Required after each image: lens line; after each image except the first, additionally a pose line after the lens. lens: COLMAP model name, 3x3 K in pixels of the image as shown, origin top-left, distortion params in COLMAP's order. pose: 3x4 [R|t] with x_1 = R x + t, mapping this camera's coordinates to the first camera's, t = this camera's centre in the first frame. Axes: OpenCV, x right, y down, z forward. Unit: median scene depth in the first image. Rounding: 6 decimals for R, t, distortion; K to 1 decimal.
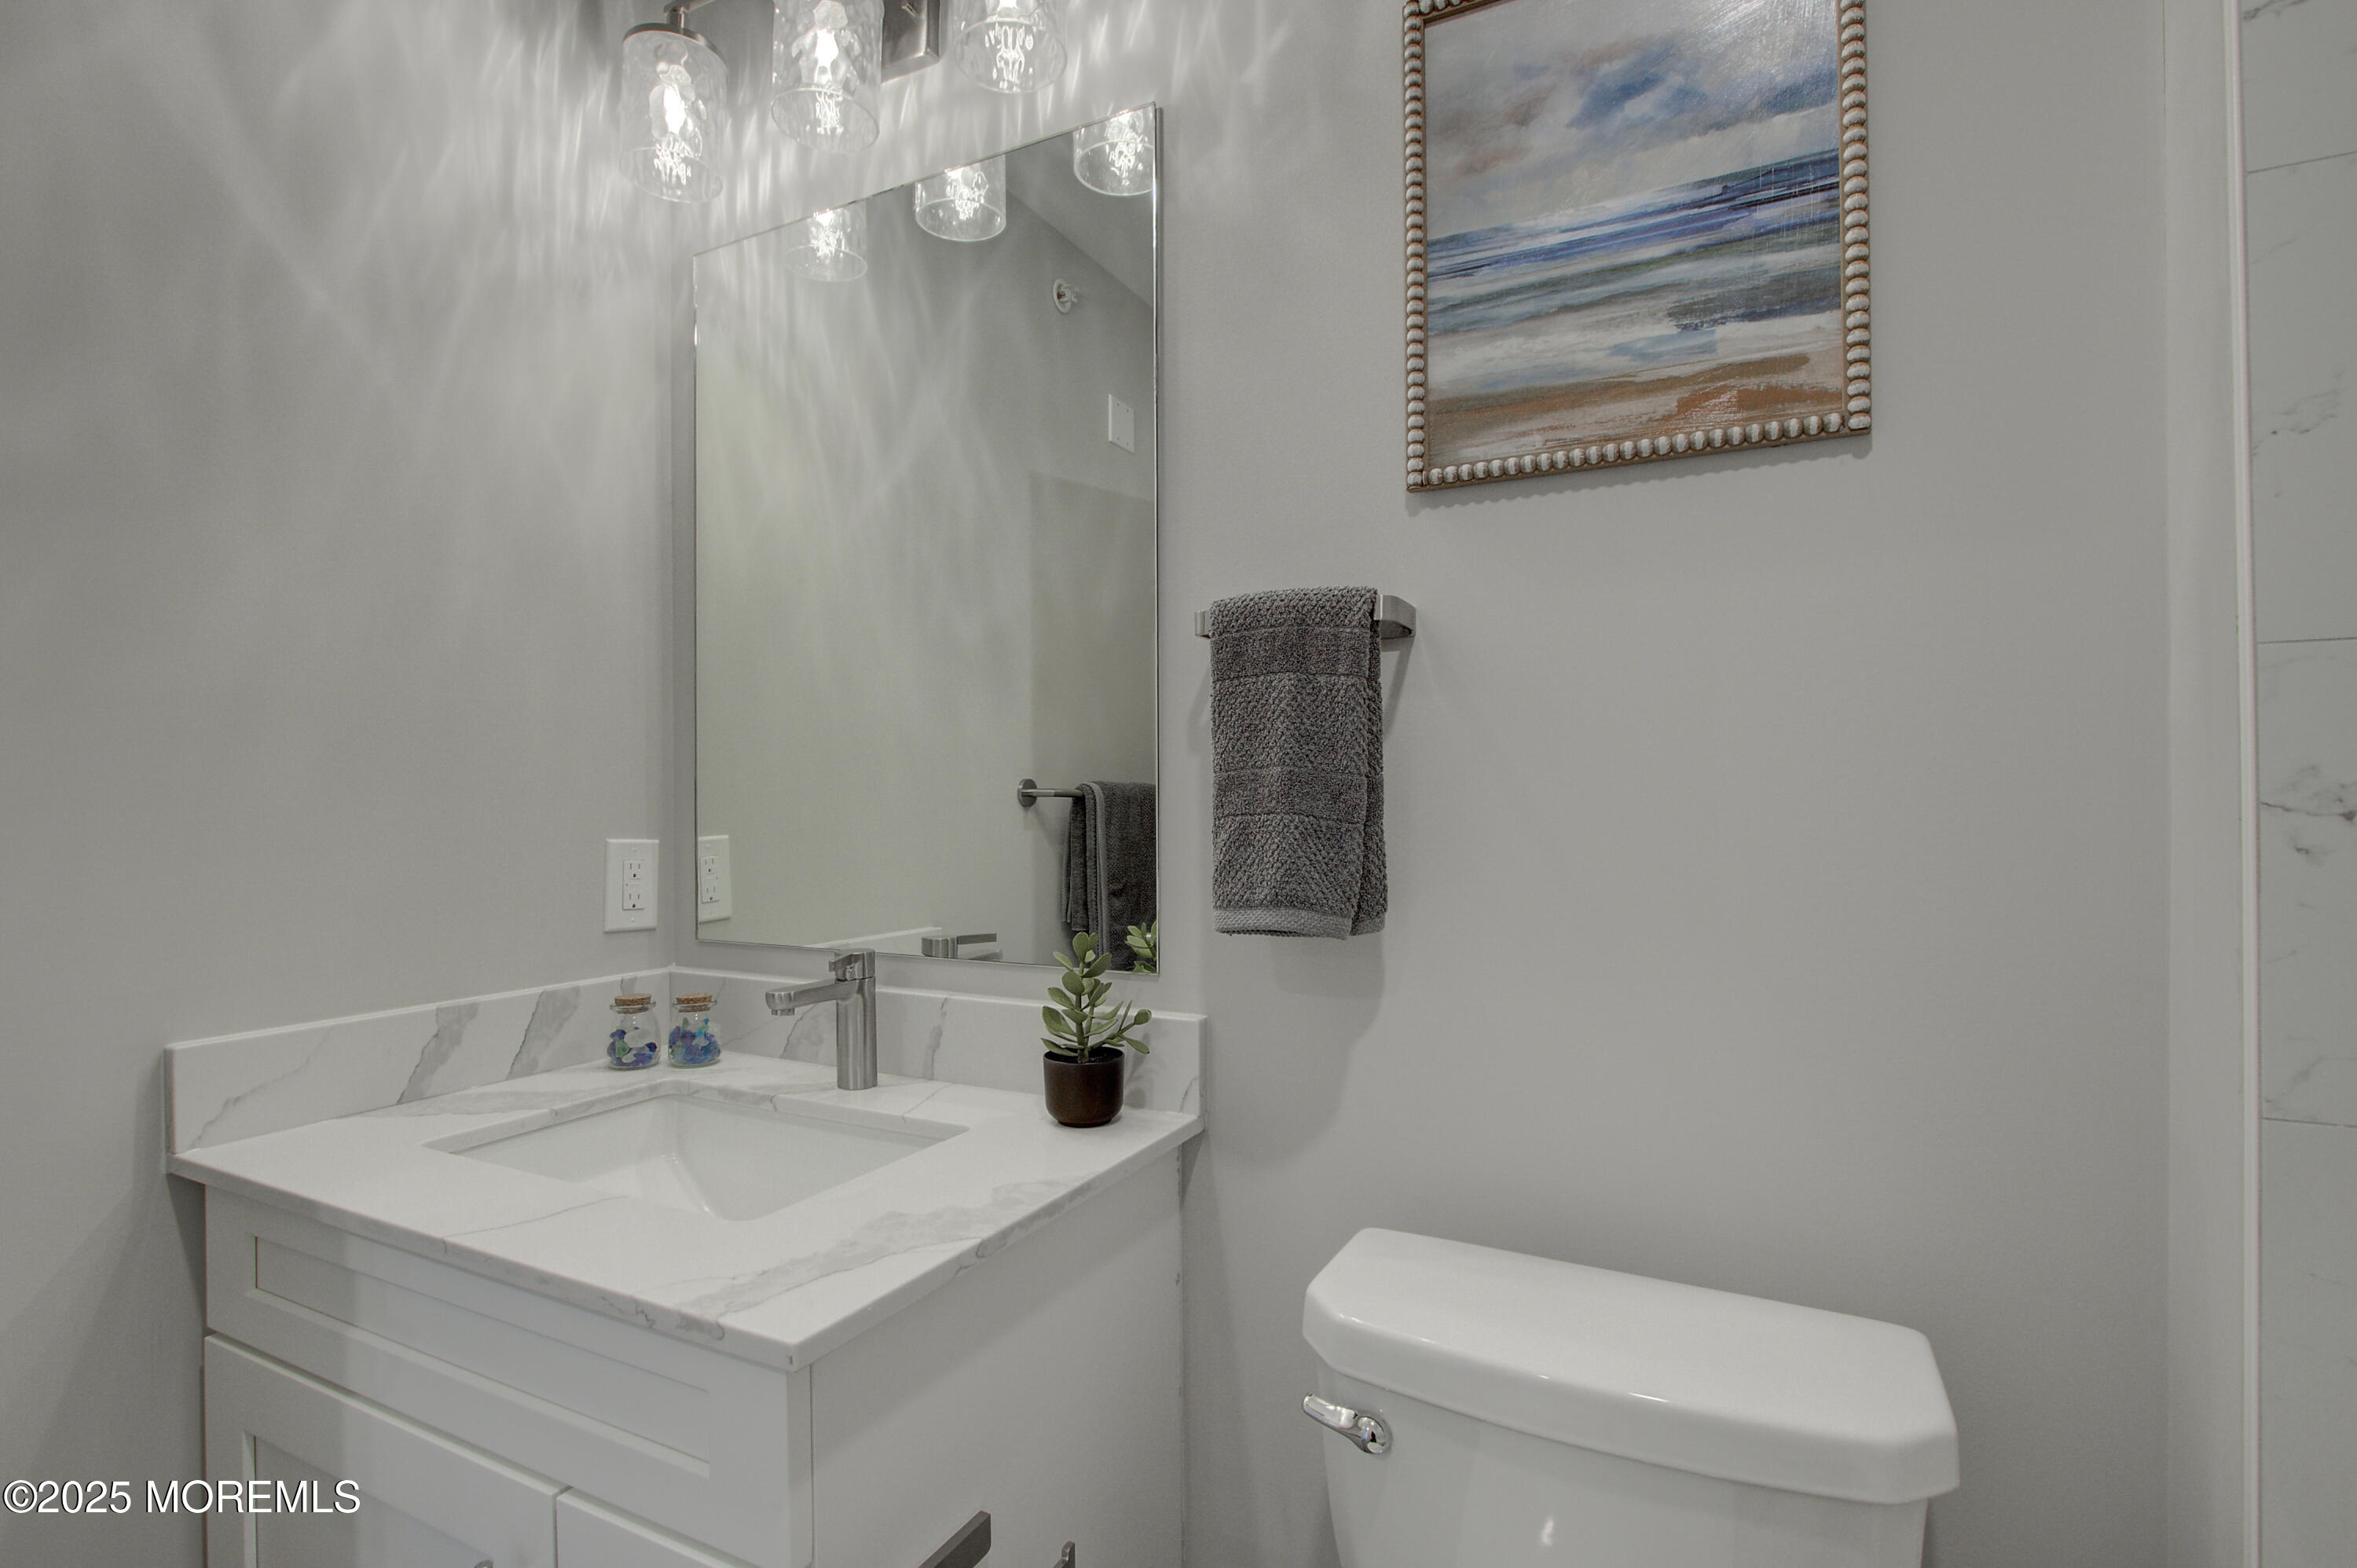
lens RADIAL K [[1136.6, 0, 1134.9], [0, 1136.6, 789.2], [0, 0, 1]] dist [-0.019416, 0.000445]
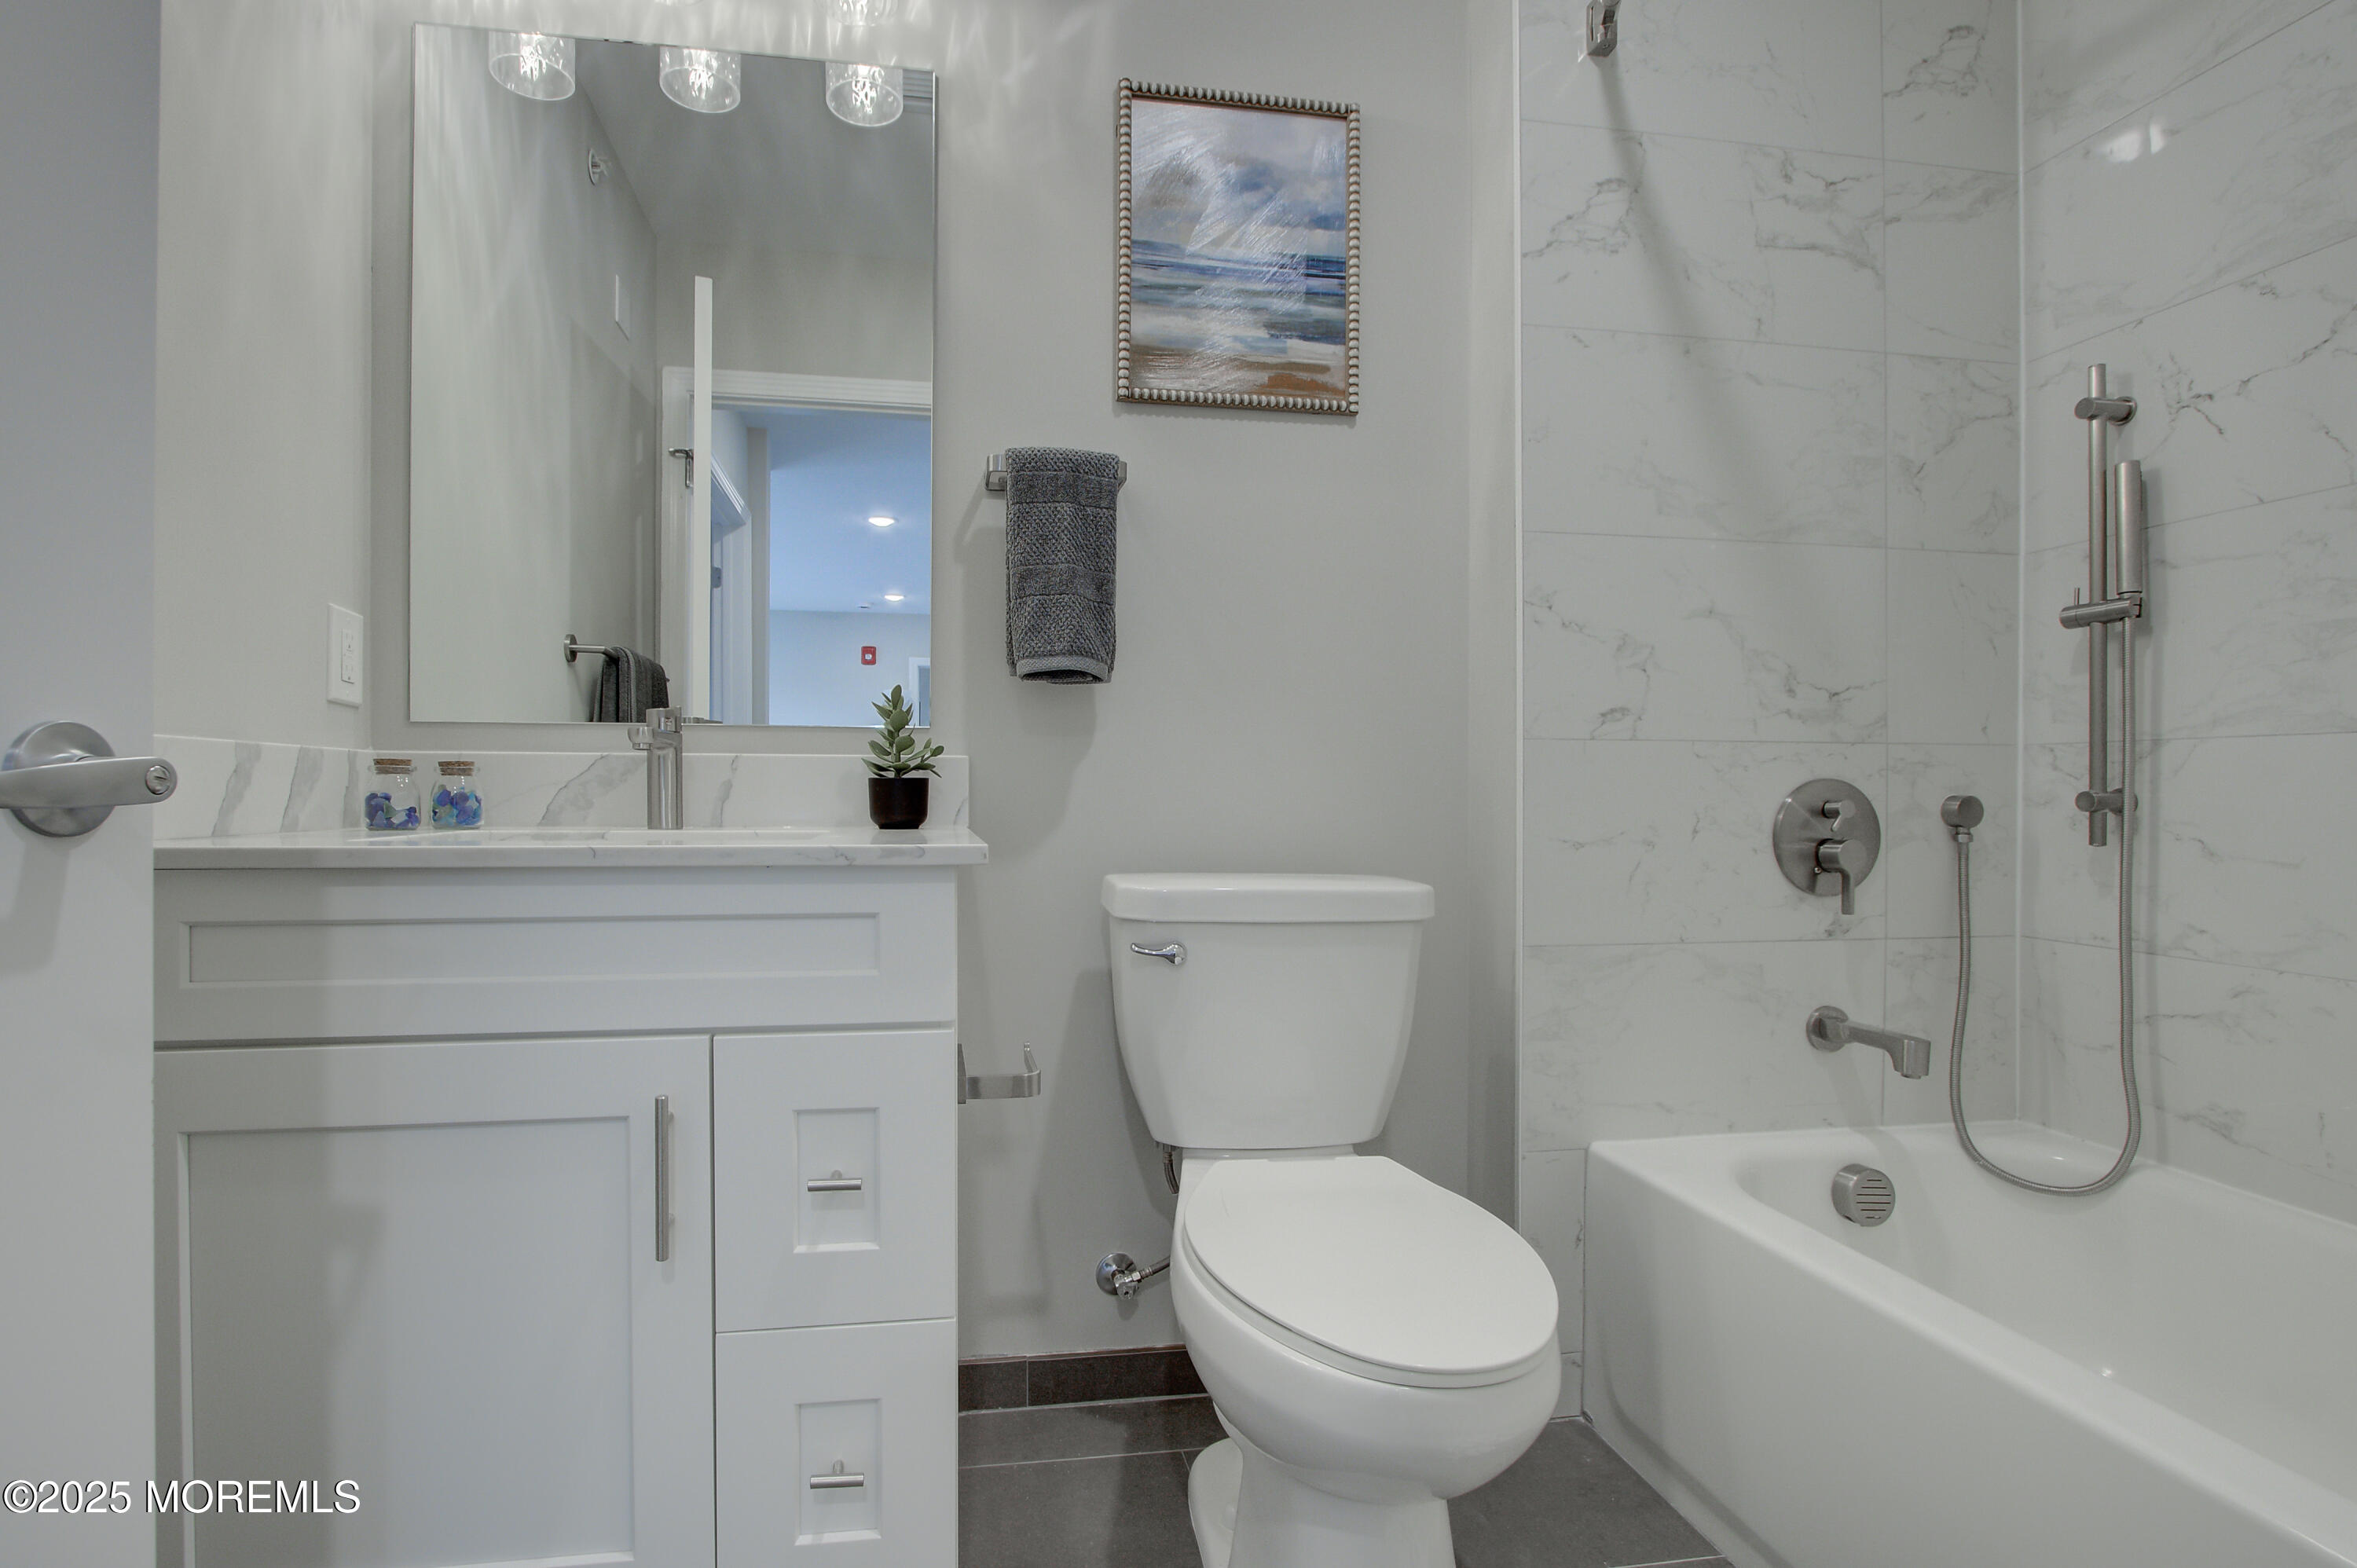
lens RADIAL K [[1136.6, 0, 1134.9], [0, 1136.6, 789.2], [0, 0, 1]] dist [-0.019416, 0.000445]
pose [[0.782760, -0.000274, 0.622324, -0.702518], [-0.005535, 0.999957, 0.007402, 0.254180], [-0.622299, -0.009239, 0.782725, -0.216750]]
